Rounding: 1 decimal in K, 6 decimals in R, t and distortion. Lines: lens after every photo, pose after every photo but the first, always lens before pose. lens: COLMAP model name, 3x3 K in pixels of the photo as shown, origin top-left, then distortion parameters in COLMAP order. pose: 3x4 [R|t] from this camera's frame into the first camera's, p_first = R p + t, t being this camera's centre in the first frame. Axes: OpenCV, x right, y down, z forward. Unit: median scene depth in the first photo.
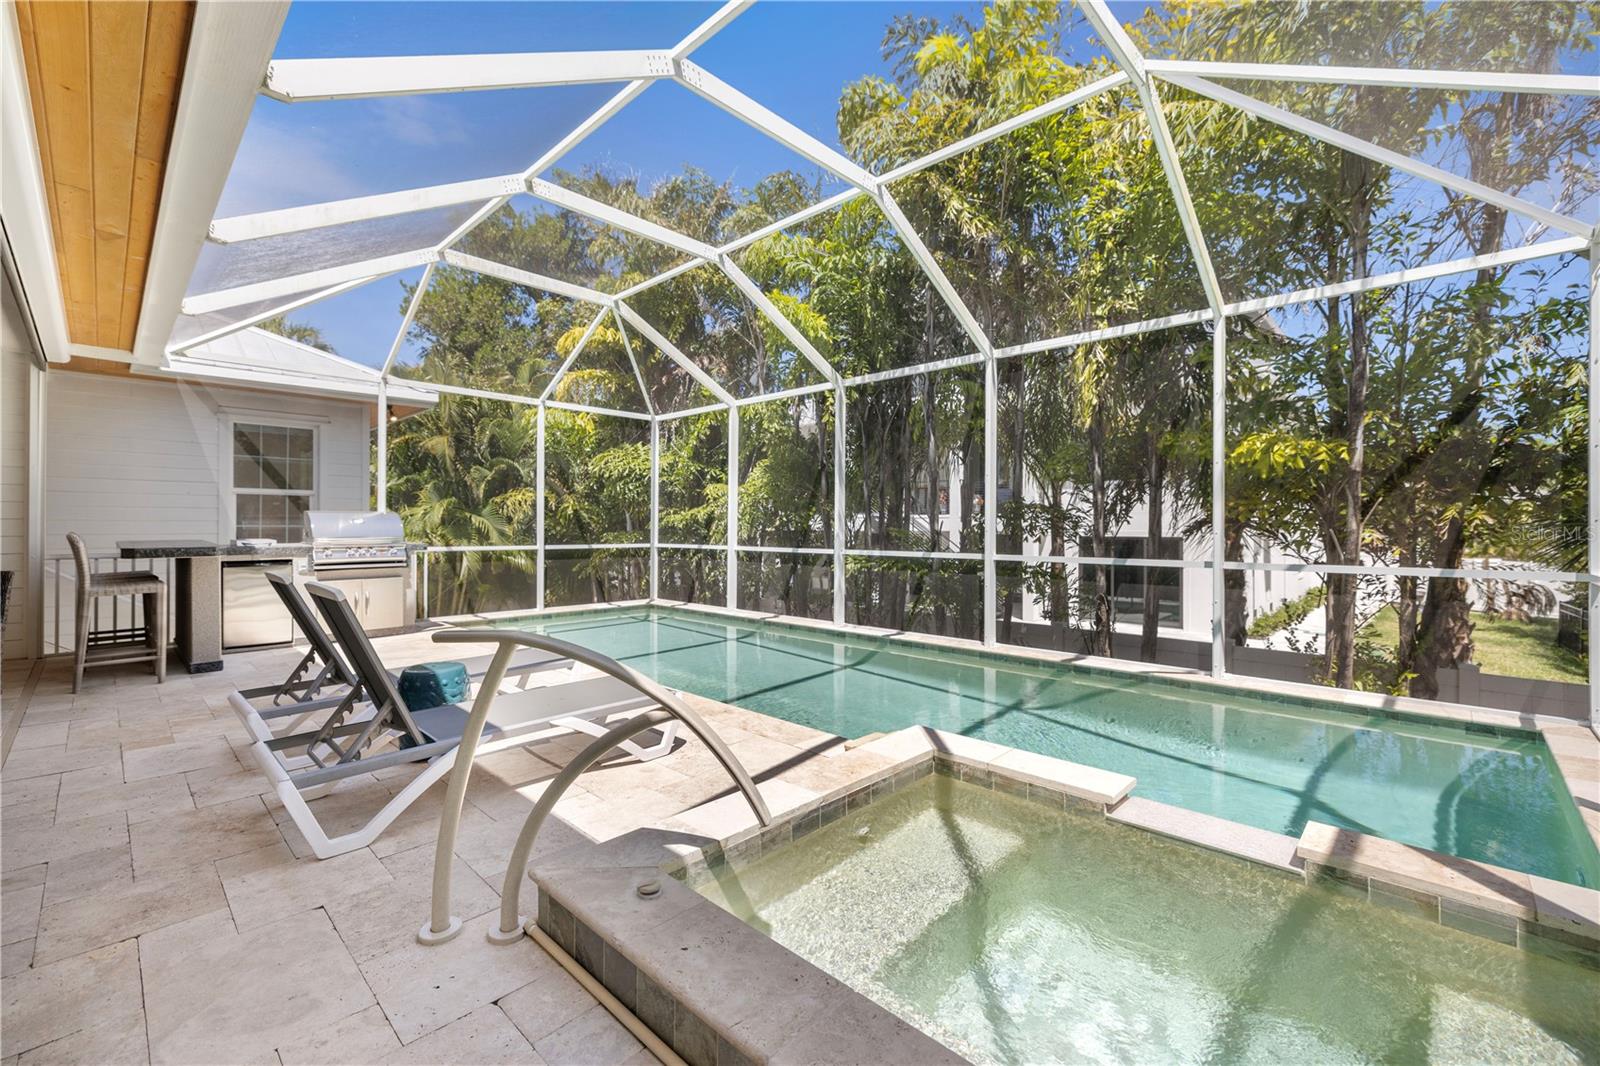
lens RADIAL K [[676.3, 0, 803.9], [0, 676.3, 526.4], [0, 0, 1]] dist [0.005605, -0.001686]
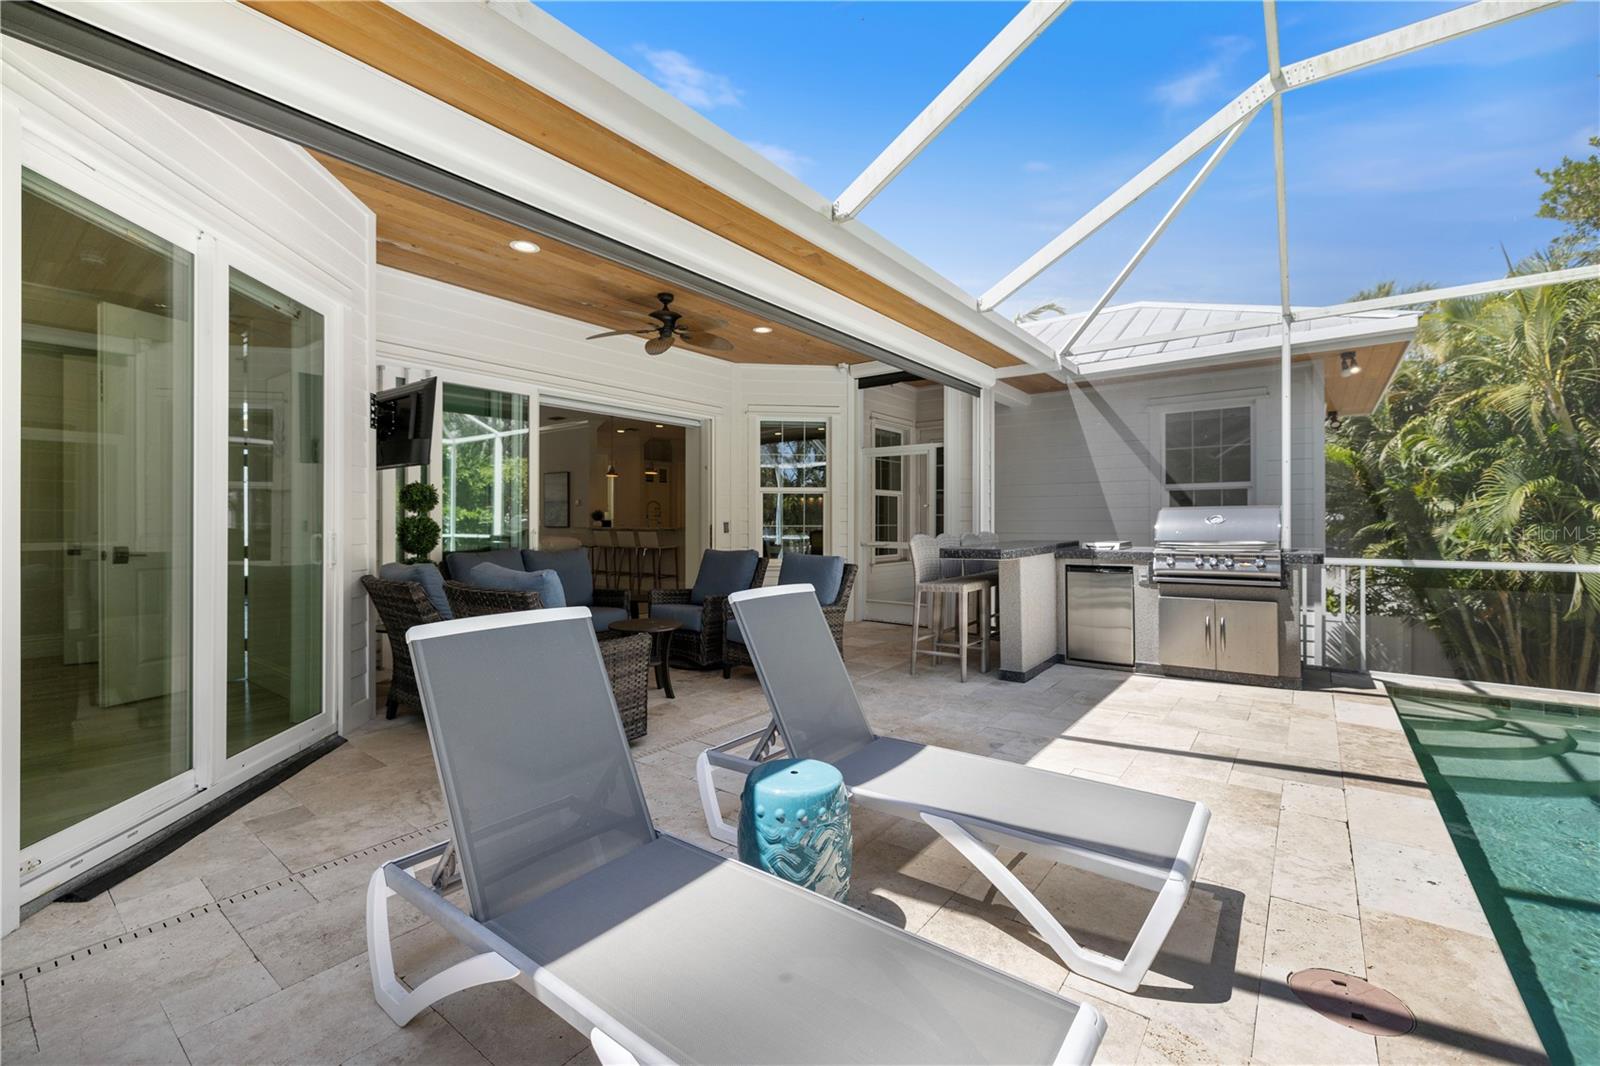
lens RADIAL K [[676.3, 0, 802.9], [0, 676.3, 525.7], [0, 0, 1]] dist [0.005605, -0.001686]
pose [[0.127385, -0.001286, -0.991853, 0.015246], [0.005881, 0.999983, -0.000541, -0.003525], [0.991836, -0.005764, 0.127390, 0.489913]]
